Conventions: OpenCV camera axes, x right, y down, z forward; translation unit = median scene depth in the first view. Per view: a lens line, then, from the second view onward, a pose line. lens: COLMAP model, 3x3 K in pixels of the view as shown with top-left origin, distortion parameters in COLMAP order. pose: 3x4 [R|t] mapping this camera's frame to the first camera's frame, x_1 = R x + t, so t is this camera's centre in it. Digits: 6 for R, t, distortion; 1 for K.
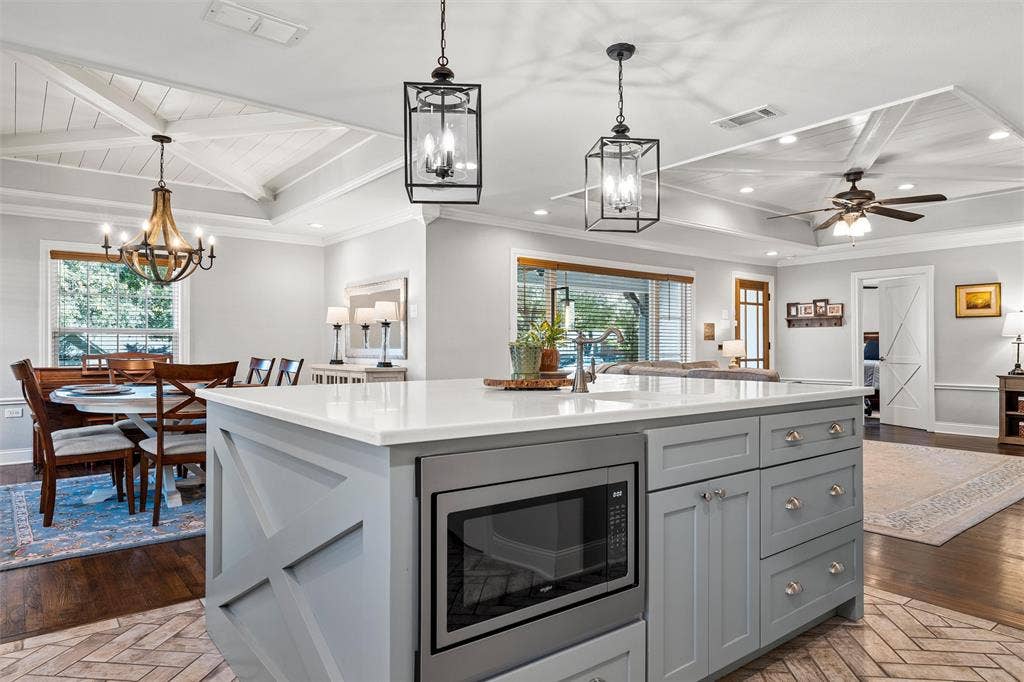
lens RADIAL K [[626.8, 0, 512.0], [0, 626.8, 341.0], [0, 0, 1]] dist [0.017122, -0.000173]
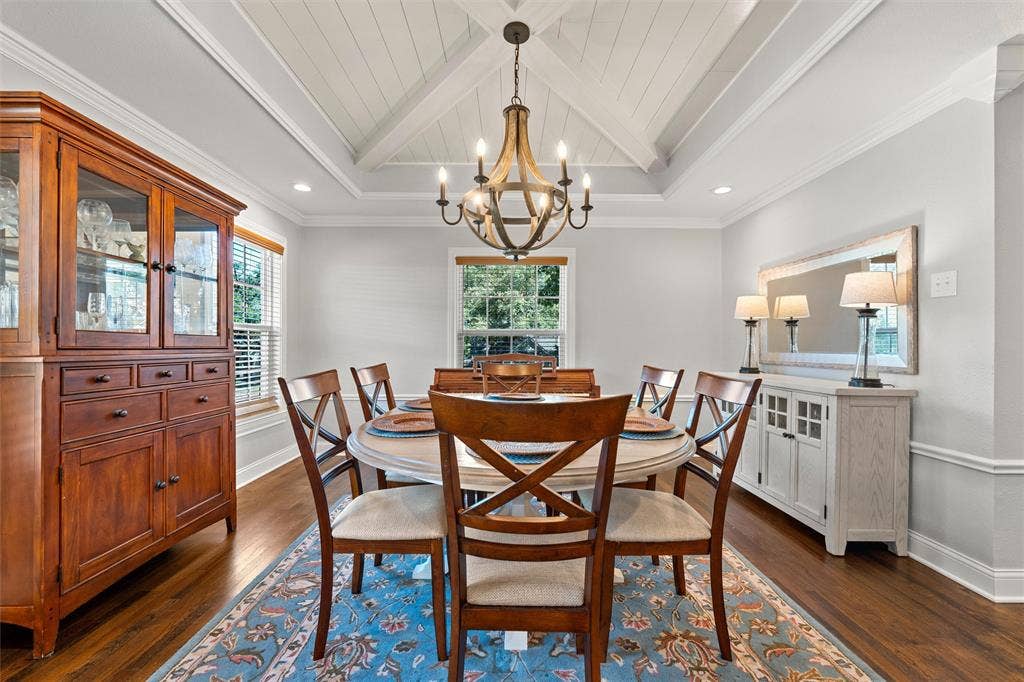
lens RADIAL K [[408.5, 0, 509.1], [0, 408.5, 344.8], [0, 0, 1]] dist [-0.001924, 0.000120]
pose [[0.777777, 0.001363, -0.628539, -0.284472], [0.000998, 0.999994, 0.003403, 0.001810], [0.628540, -0.003274, 0.777770, 0.642251]]
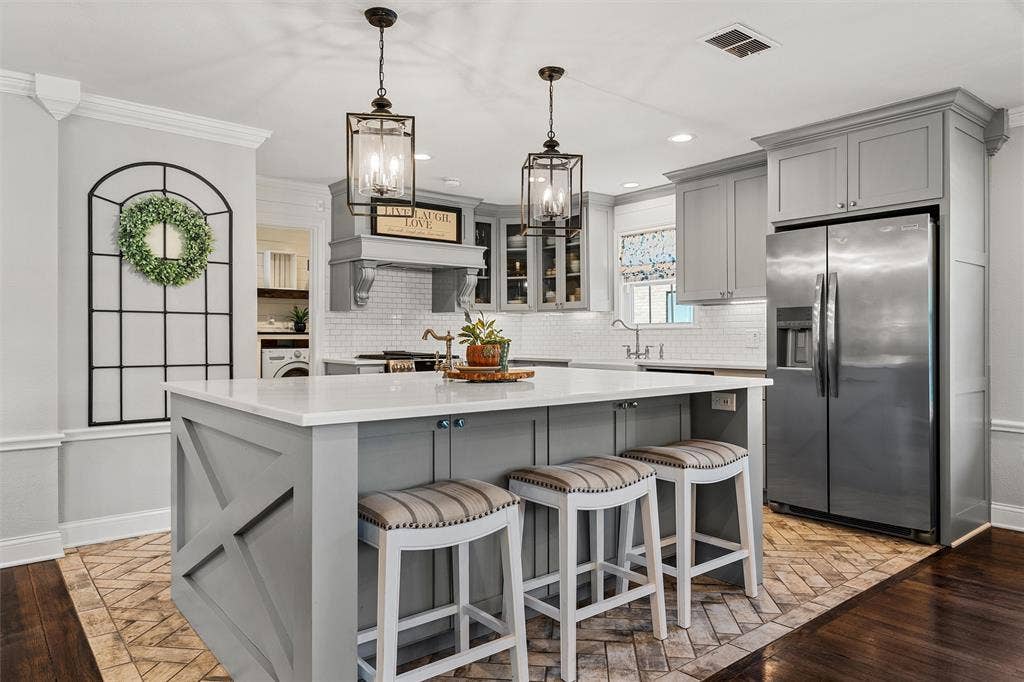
lens RADIAL K [[661.5, 0, 512.0], [0, 661.5, 341.0], [0, 0, 1]] dist [-0.003075, 0.000627]
pose [[-0.999859, 0.002022, -0.016668, 0.000725], [0.002042, 0.999997, -0.001189, 0.003896], [0.016665, -0.001223, -0.999860, 1.167122]]
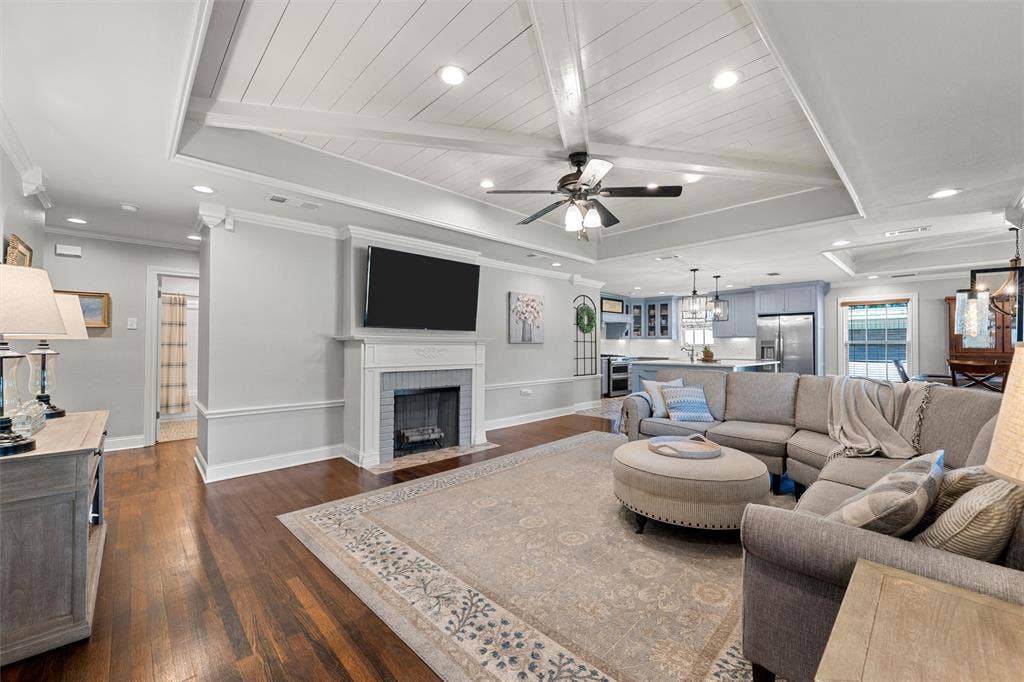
lens RADIAL K [[408.5, 0, 509.1], [0, 408.5, 344.8], [0, 0, 1]] dist [-0.001924, 0.000120]
pose [[-0.996659, -0.001810, -0.081658, 0.849988], [-0.000982, 0.999948, -0.010177, -0.003751], [0.081672, -0.010063, -0.996608, 1.941904]]
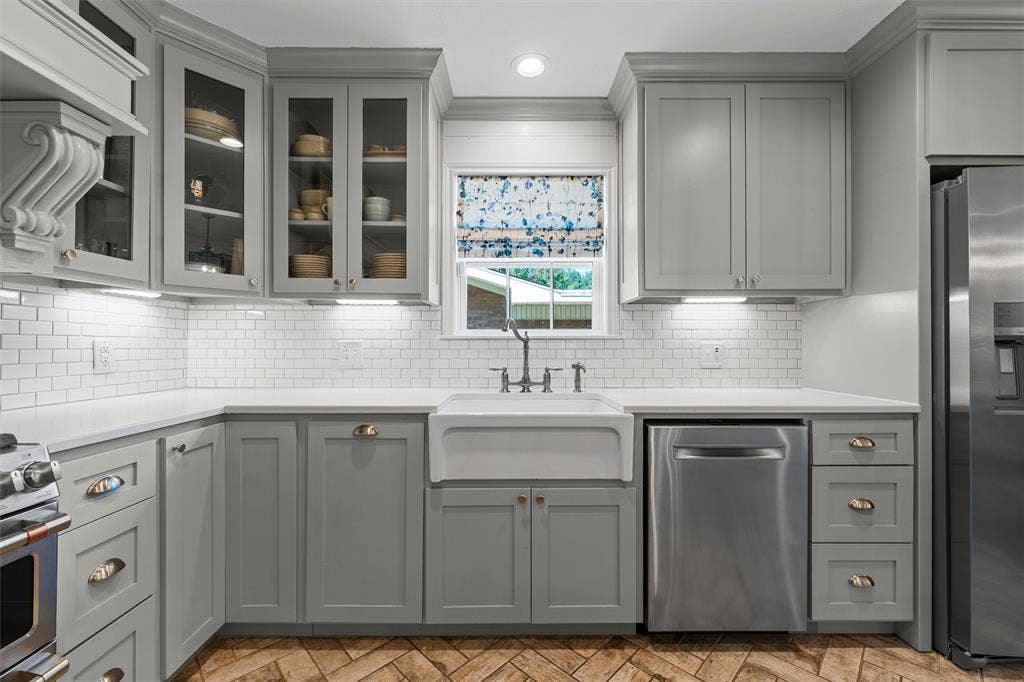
lens RADIAL K [[408.5, 0, 509.1], [0, 408.5, 344.8], [0, 0, 1]] dist [-0.001924, 0.000120]
pose [[-0.622330, -0.003173, -0.782748, 0.086443], [0.003275, 0.999972, -0.006658, -0.009959], [0.782748, -0.006707, -0.622303, 0.190753]]
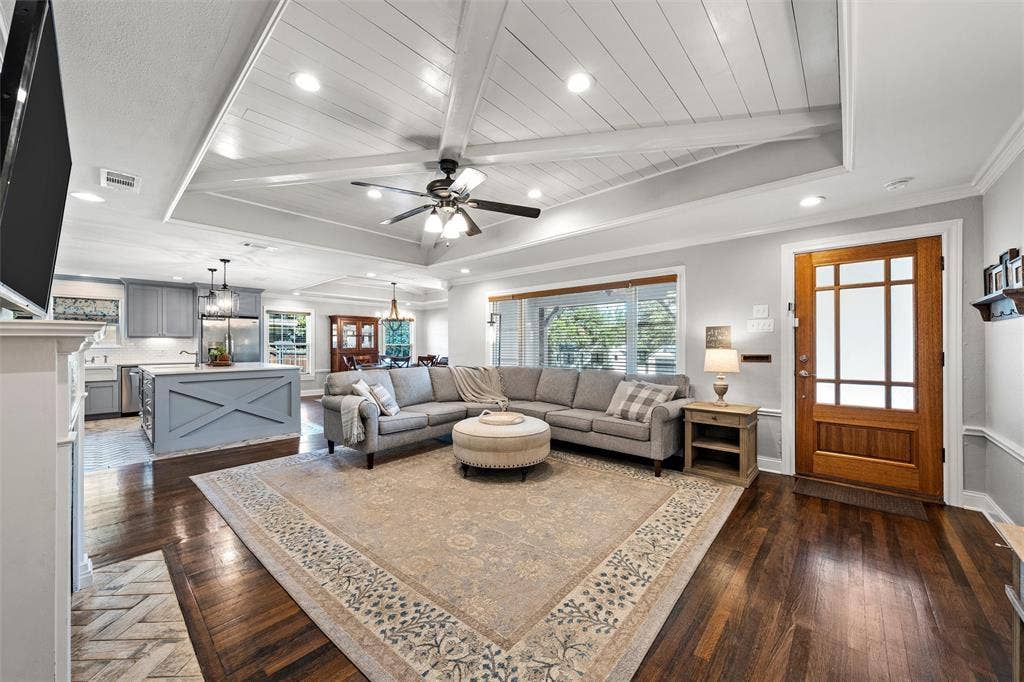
lens RADIAL K [[376.5, 0, 516.1], [0, 376.5, 342.6], [0, 0, 1]] dist [-0.007917, -0.000165]
pose [[0.170341, -0.008915, -0.985345, 1.344540], [0.009978, 0.999923, -0.007322, -0.014336], [0.985335, -0.008584, 0.170417, 1.256547]]
